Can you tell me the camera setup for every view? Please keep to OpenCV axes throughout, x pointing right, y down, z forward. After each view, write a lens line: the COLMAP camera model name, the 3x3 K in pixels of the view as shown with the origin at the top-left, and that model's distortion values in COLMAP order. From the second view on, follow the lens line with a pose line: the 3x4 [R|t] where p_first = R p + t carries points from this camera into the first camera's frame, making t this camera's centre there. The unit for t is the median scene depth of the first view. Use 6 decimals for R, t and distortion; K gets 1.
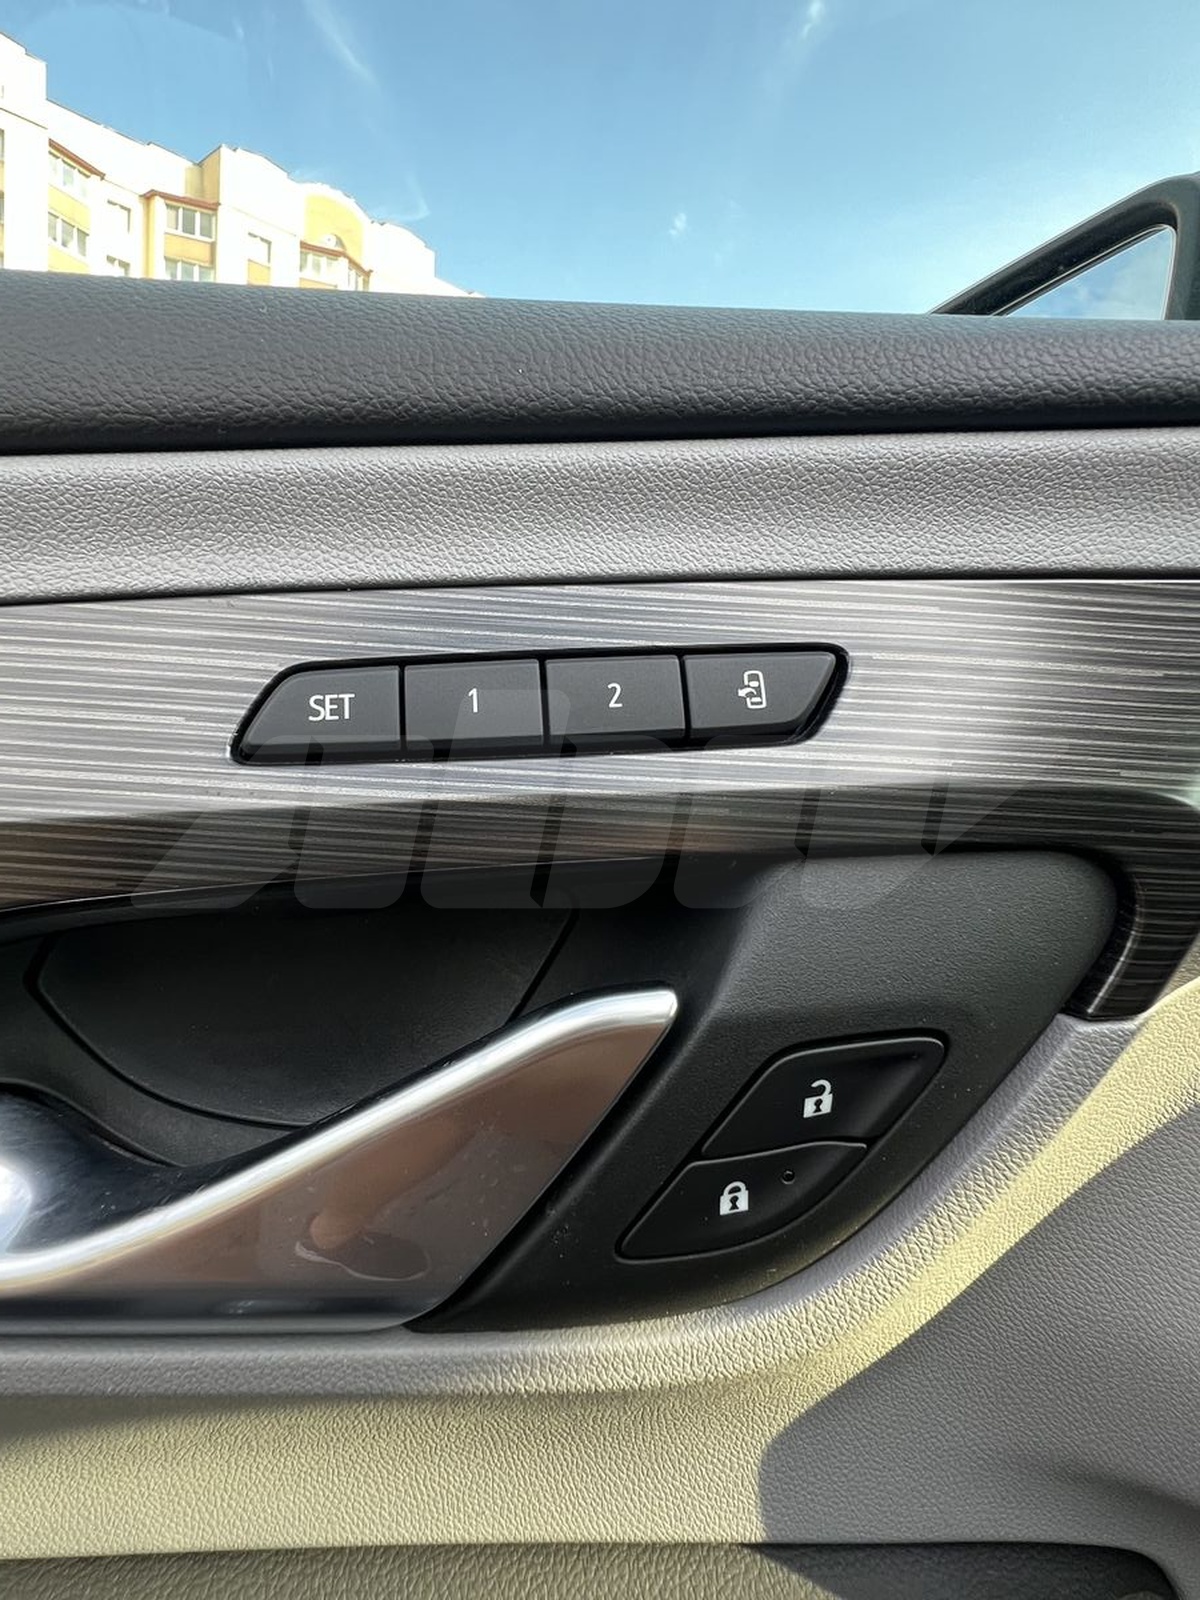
lens RADIAL K [[799.6, 0, 532.6], [0, 799.6, 800.0], [0, 0, 1]] dist [-0.001117, 0.000281]
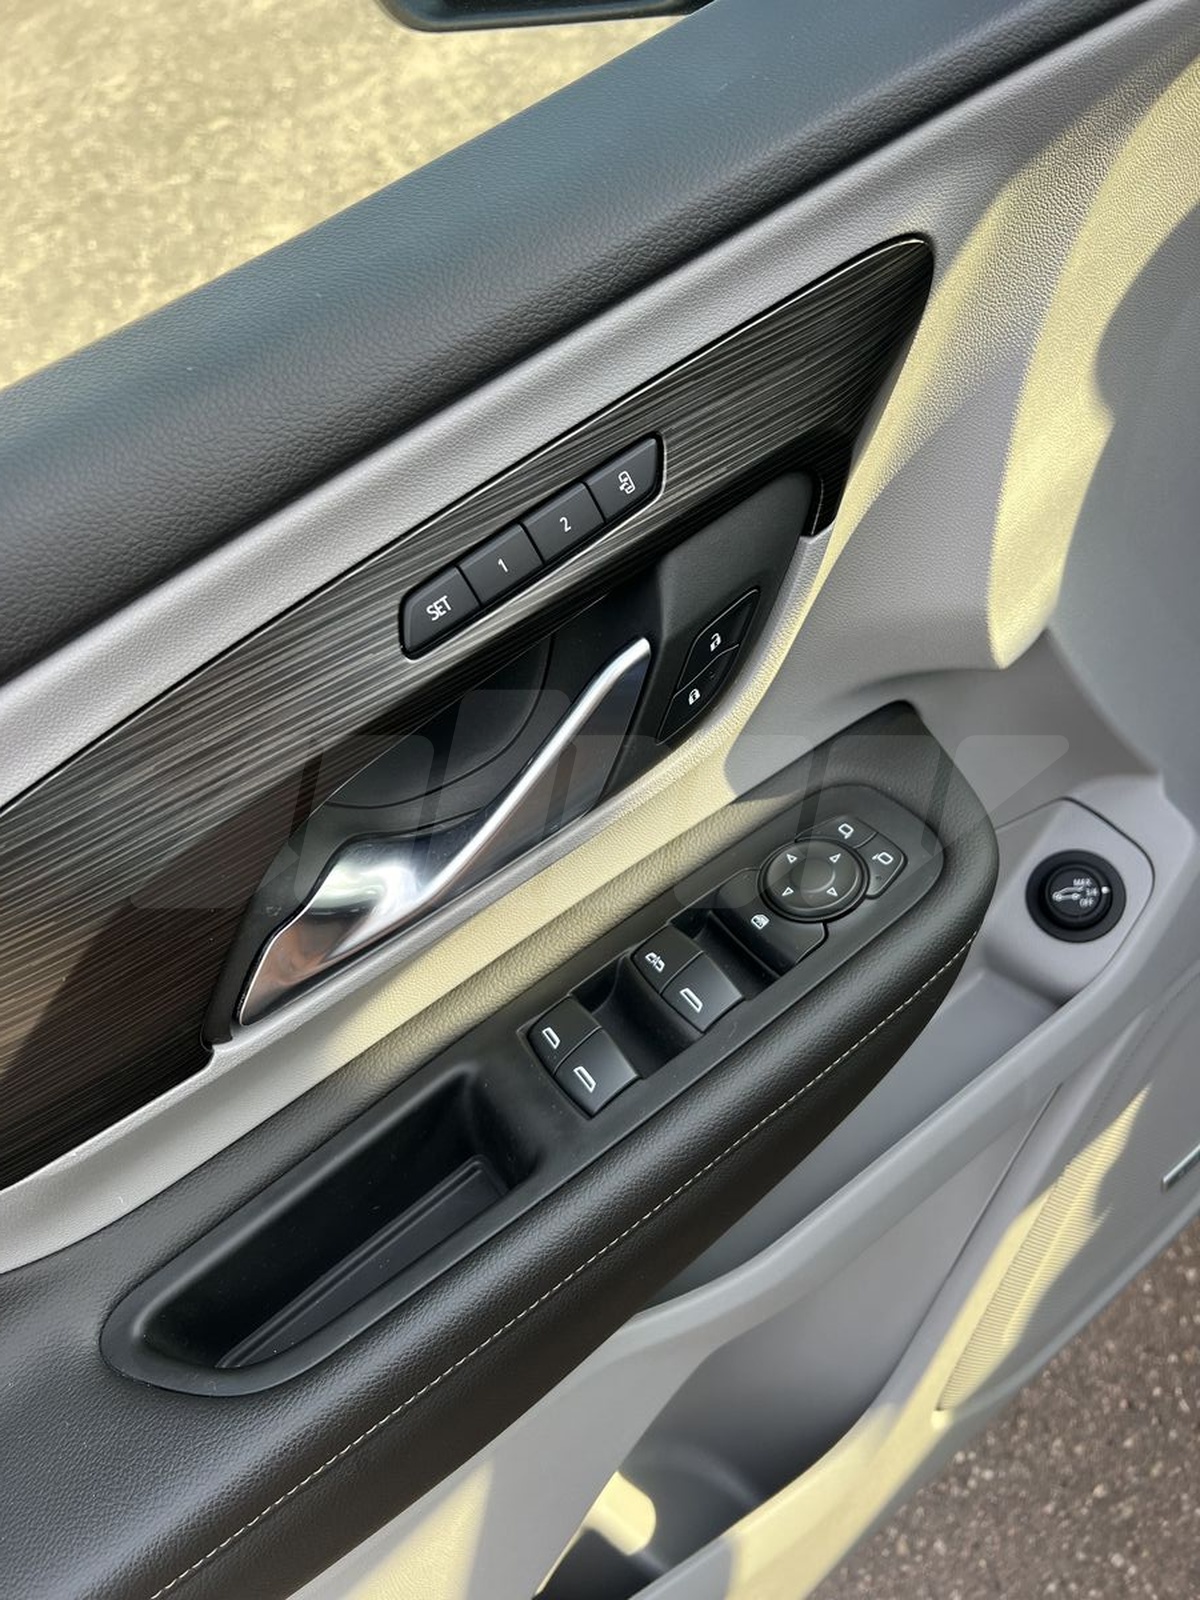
lens RADIAL K [[1213.0, 0, 600.0], [0, 1213.0, 800.0], [0, 0, 1]] dist [-0.000787, -0.000311]
pose [[0.839526, -0.524366, 0.142256, -0.559612], [0.321995, 0.691076, 0.647096, -1.470970], [-0.437625, -0.497448, 0.749019, -1.442251]]
